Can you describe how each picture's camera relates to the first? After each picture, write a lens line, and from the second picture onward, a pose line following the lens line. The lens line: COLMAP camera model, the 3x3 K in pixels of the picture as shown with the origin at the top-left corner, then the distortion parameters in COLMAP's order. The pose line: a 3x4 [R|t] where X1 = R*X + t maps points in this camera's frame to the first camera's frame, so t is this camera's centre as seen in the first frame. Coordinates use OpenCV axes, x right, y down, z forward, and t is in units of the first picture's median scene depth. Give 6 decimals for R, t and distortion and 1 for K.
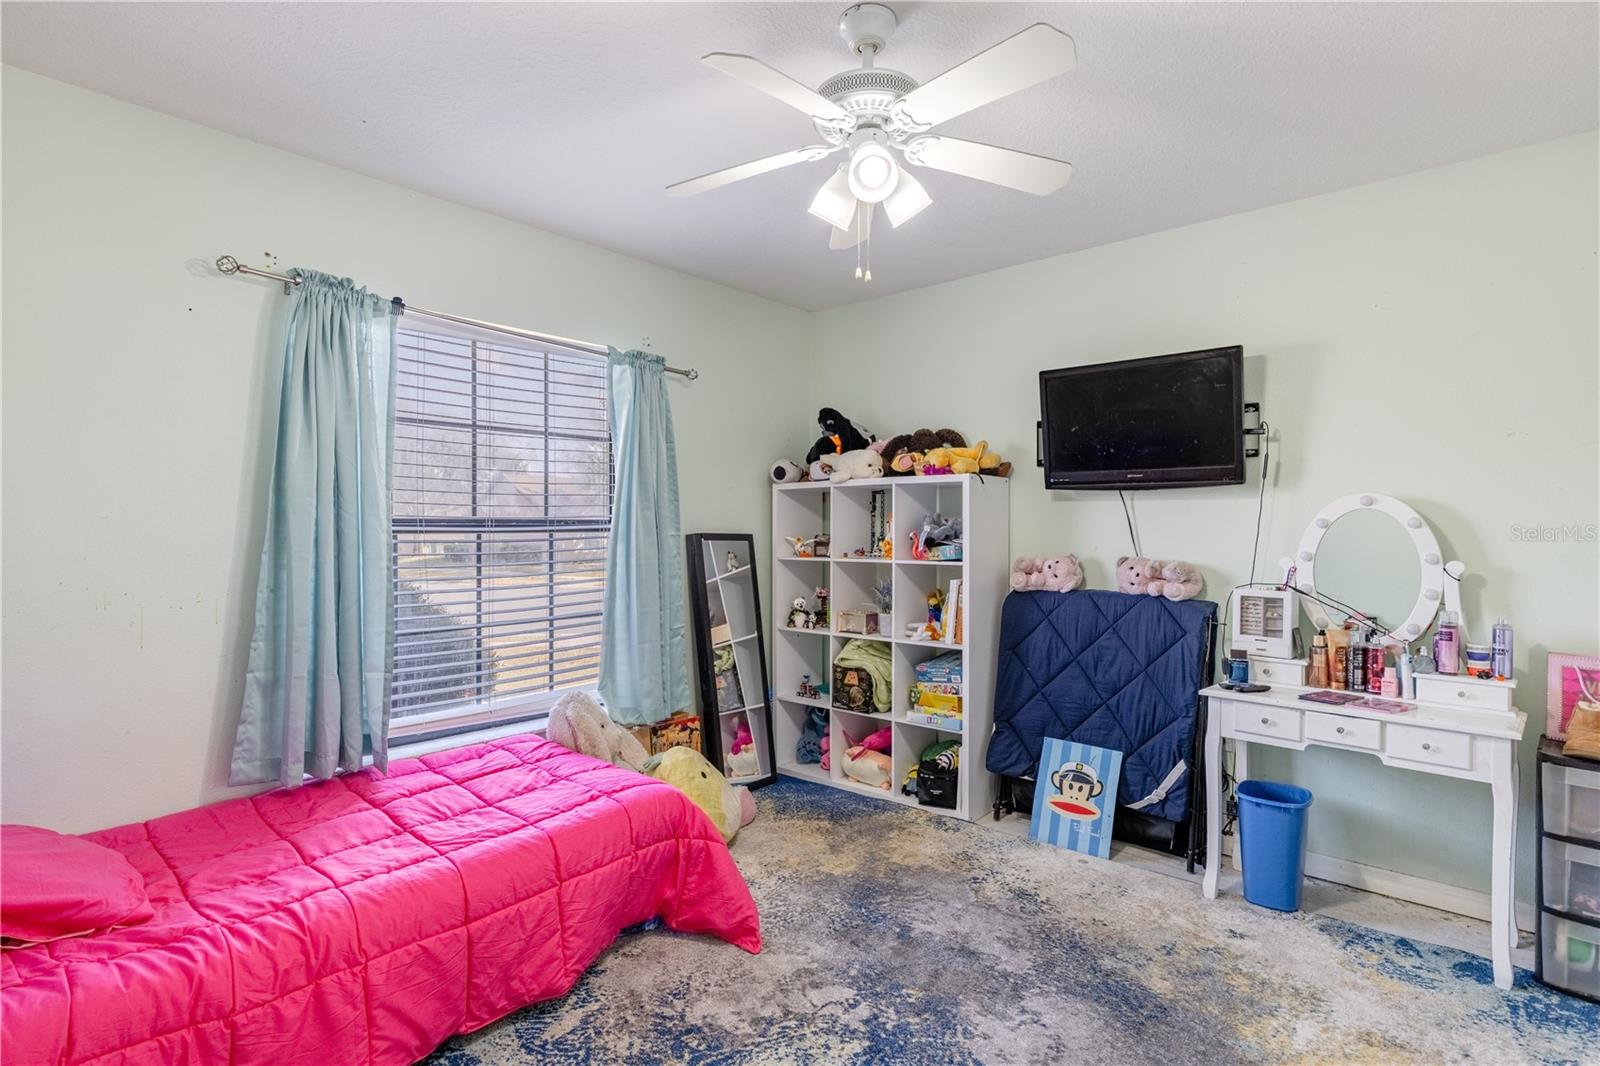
lens RADIAL K [[782.3, 0, 800.0], [0, 782.3, 533.0], [0, 0, 1]] dist [-0.020615, 0.000145]
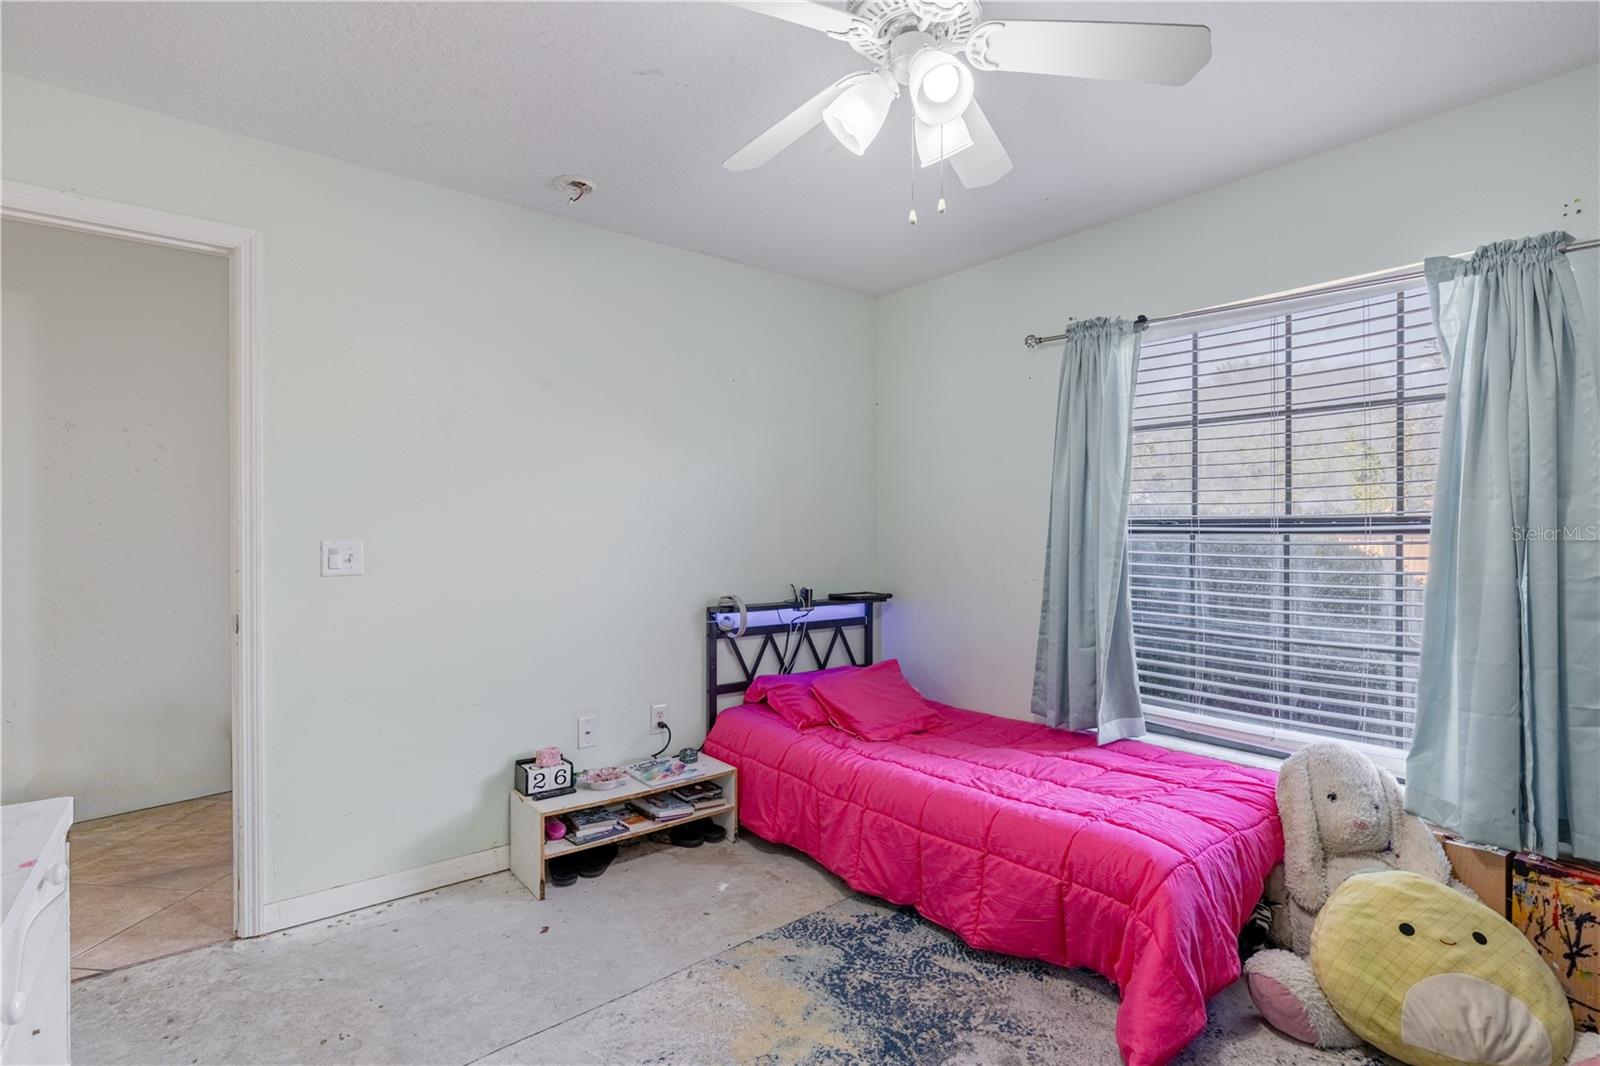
lens RADIAL K [[787.2, 0, 800.0], [0, 787.2, 533.0], [0, 0, 1]] dist [-0.002459, -0.000334]
pose [[-0.169091, 0.006582, -0.985578, 0.642738], [-0.005135, 0.999958, 0.007559, -0.005831], [0.985587, 0.006339, -0.169051, 0.716588]]
